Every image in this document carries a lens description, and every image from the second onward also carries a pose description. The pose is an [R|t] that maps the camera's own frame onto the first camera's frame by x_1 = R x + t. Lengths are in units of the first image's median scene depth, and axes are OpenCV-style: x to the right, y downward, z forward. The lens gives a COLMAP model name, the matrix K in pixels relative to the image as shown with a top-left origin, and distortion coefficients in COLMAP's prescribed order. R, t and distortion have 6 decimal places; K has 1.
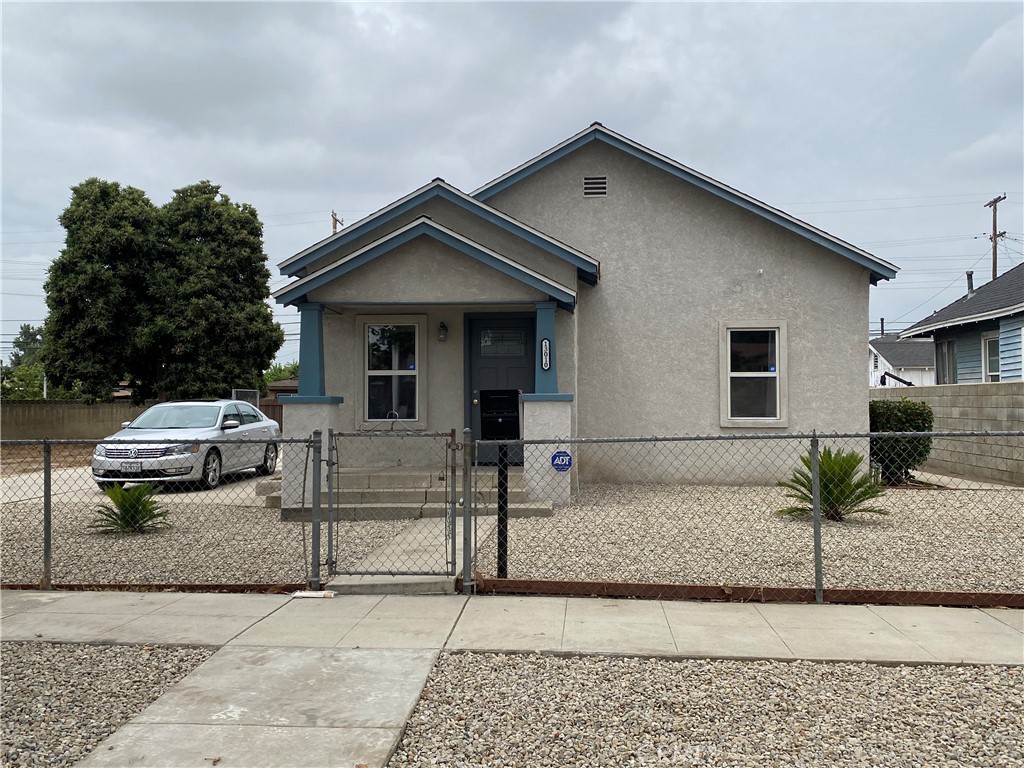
lens RADIAL K [[945.4, 0, 512.0], [0, 945.4, 384.0], [0, 0, 1]] dist [-0.002700, -0.000291]
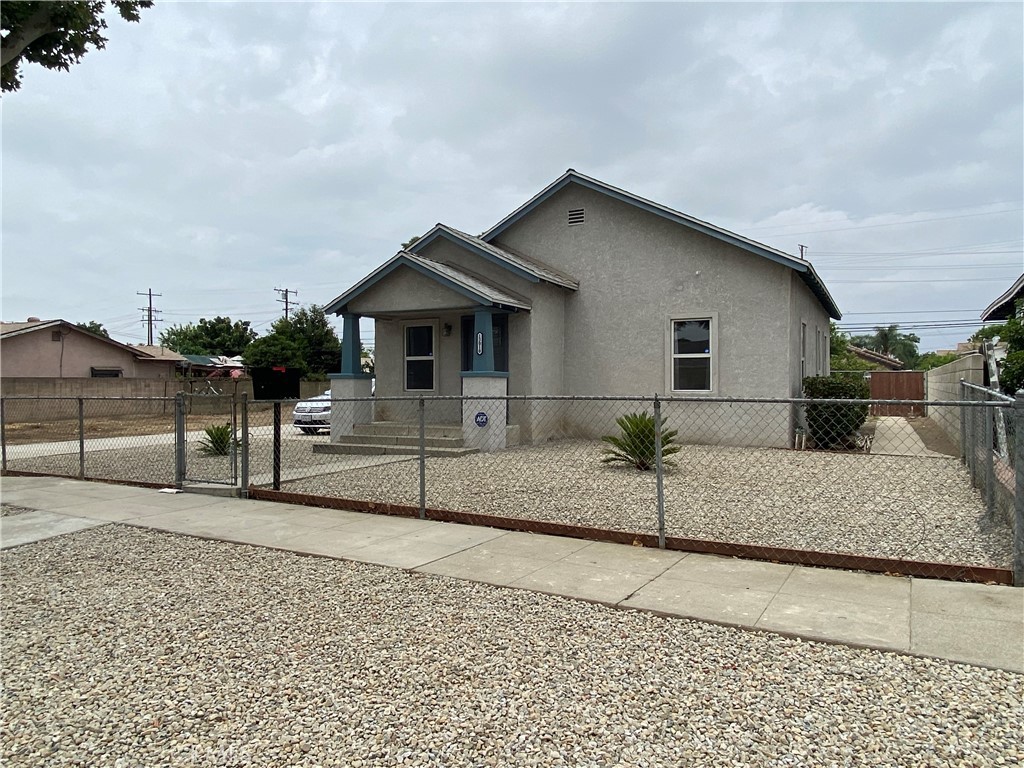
lens RADIAL K [[689.4, 0, 512.0], [0, 689.4, 384.0], [0, 0, 1]] dist [0.003511, -0.000072]
pose [[0.911906, 0.002567, -0.410391, 0.411142], [0.007264, 0.999723, 0.022394, 0.004992], [0.410335, -0.023402, 0.911634, 0.068089]]
